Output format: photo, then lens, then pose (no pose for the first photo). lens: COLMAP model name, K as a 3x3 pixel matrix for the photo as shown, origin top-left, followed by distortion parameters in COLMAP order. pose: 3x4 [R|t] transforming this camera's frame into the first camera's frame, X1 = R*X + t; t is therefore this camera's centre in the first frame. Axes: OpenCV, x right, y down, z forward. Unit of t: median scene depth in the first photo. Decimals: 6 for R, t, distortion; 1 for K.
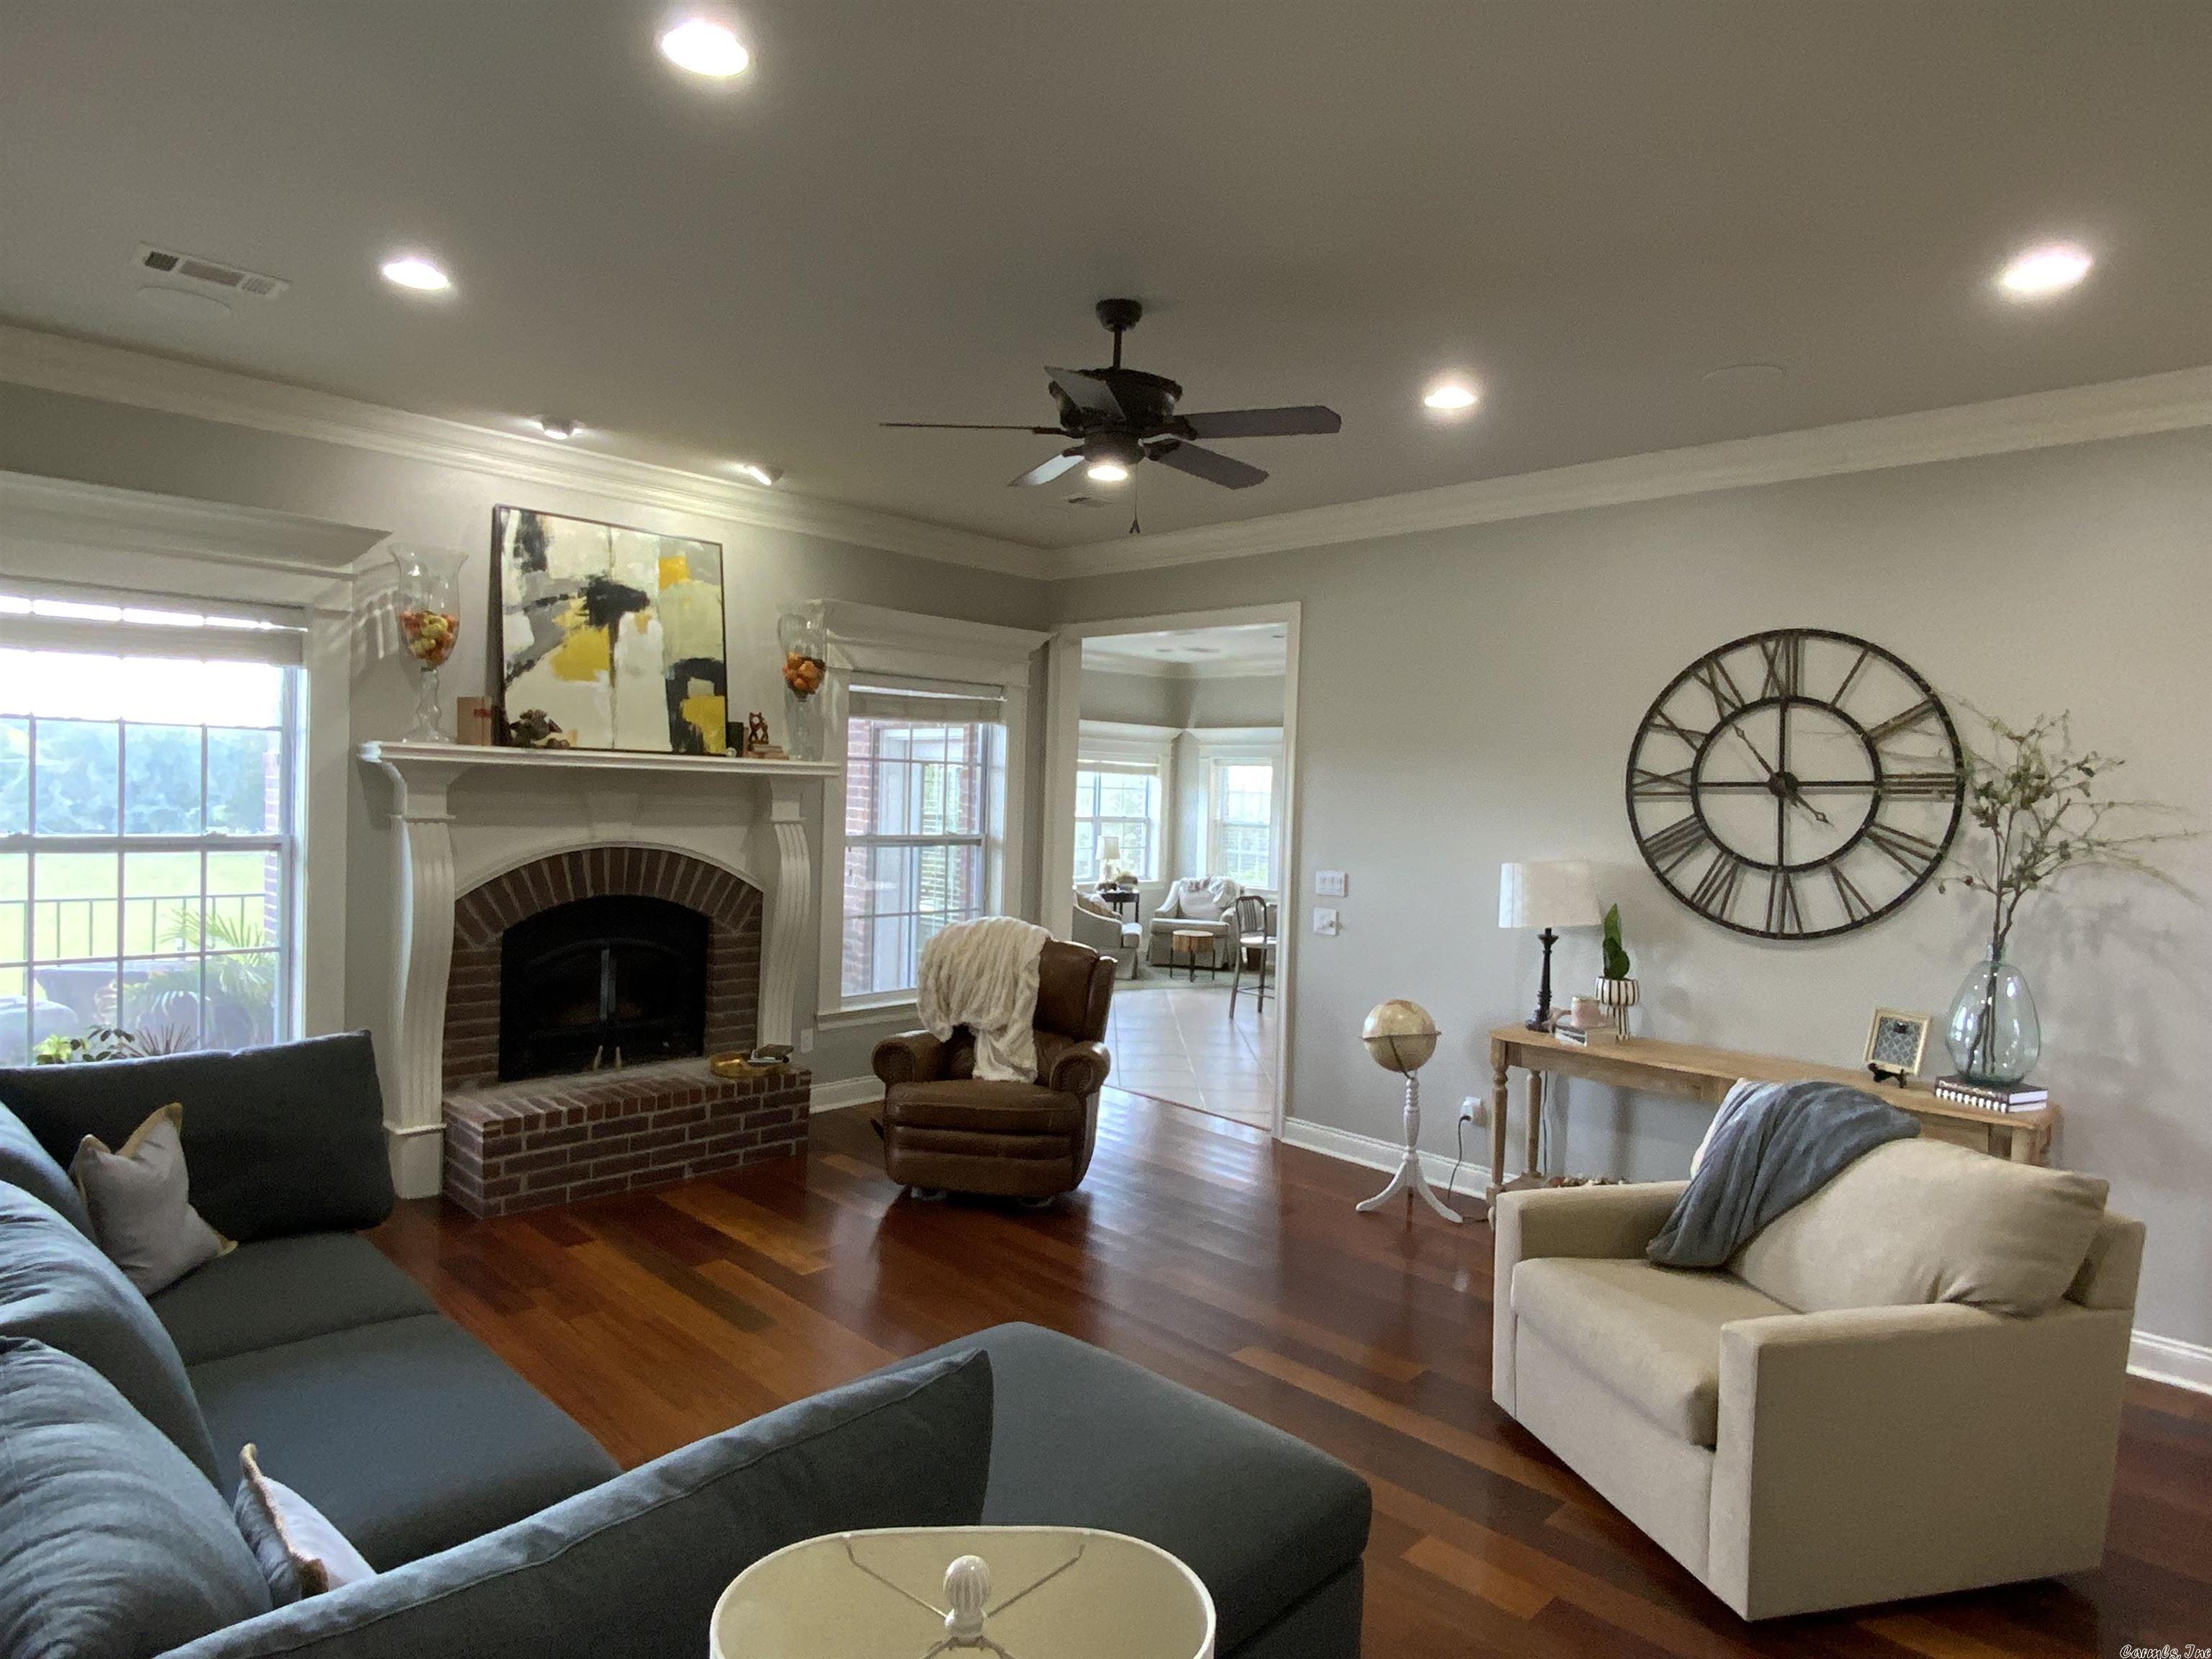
lens RADIAL K [[1239.6, 0, 1103.7], [0, 1239.6, 836.7], [0, 0, 1]] dist [-0.003481, -0.001566]
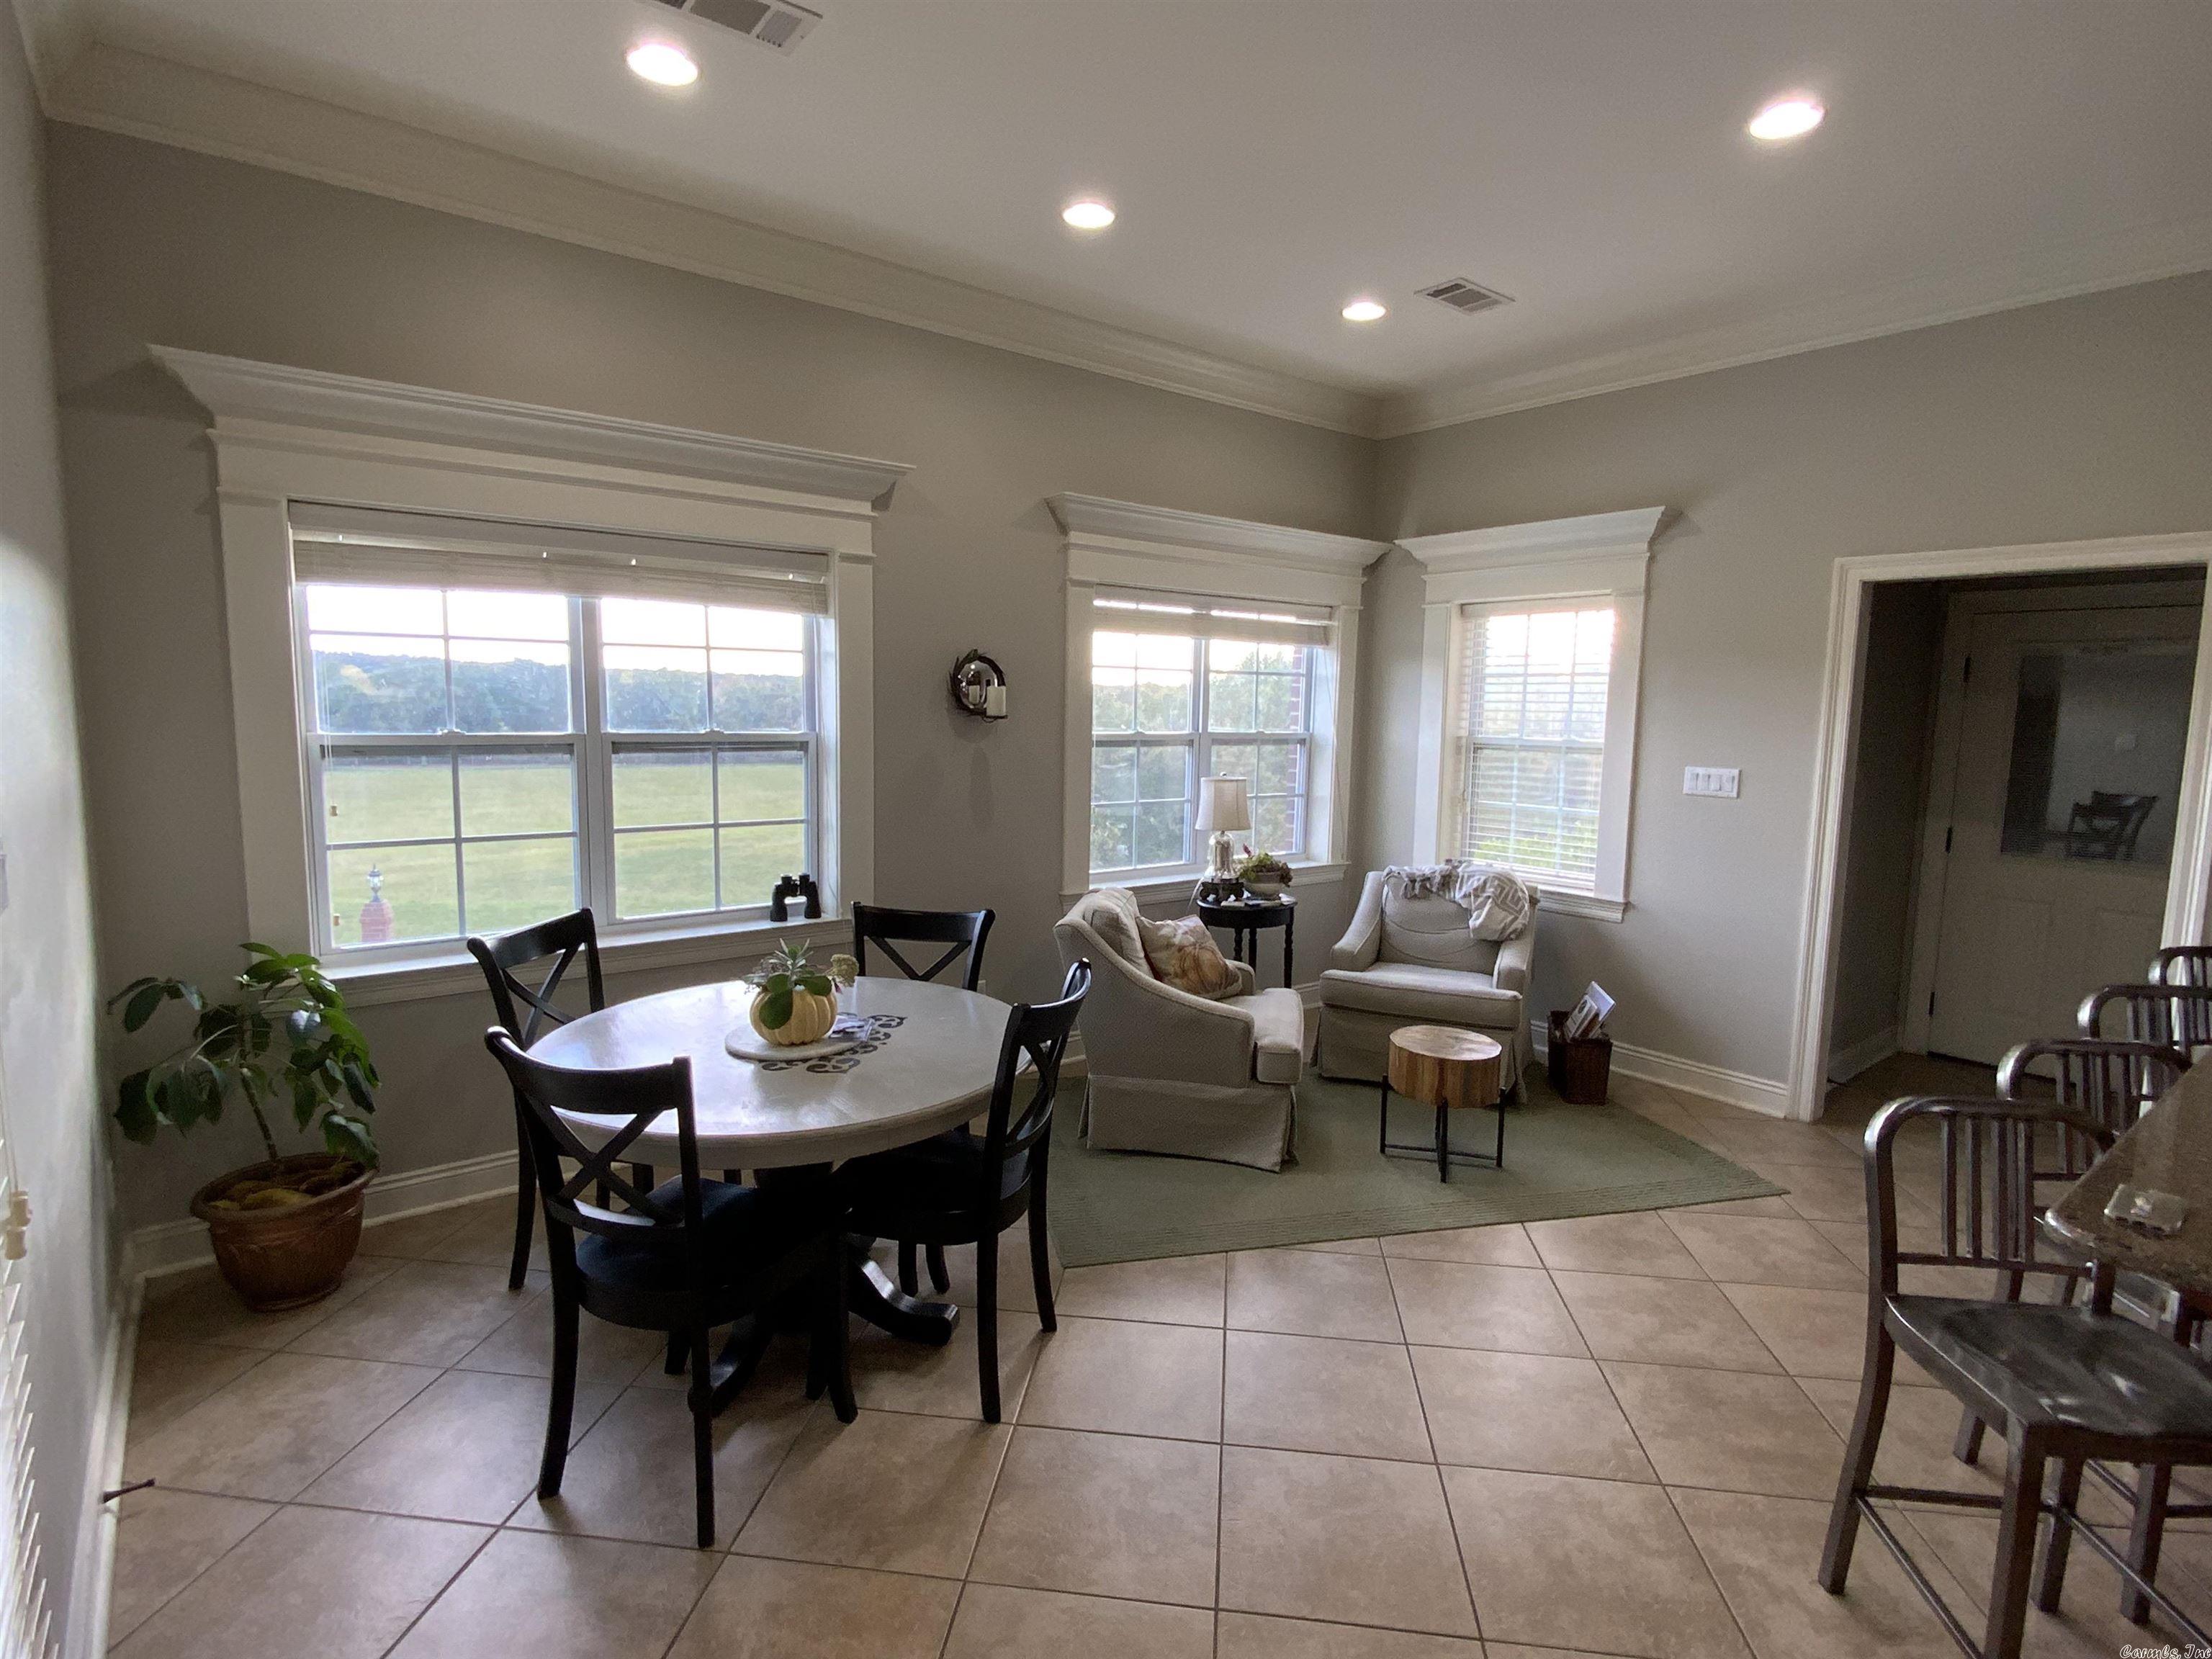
lens RADIAL K [[1109.9, 0, 1096.2], [0, 1109.9, 834.6], [0, 0, 1]] dist [0.001762, 0.000031]
pose [[0.991090, -0.000328, -0.133193, 0.011180], [0.010471, 0.997094, 0.075460, -0.010206], [0.132781, -0.076183, 0.988213, 0.587515]]
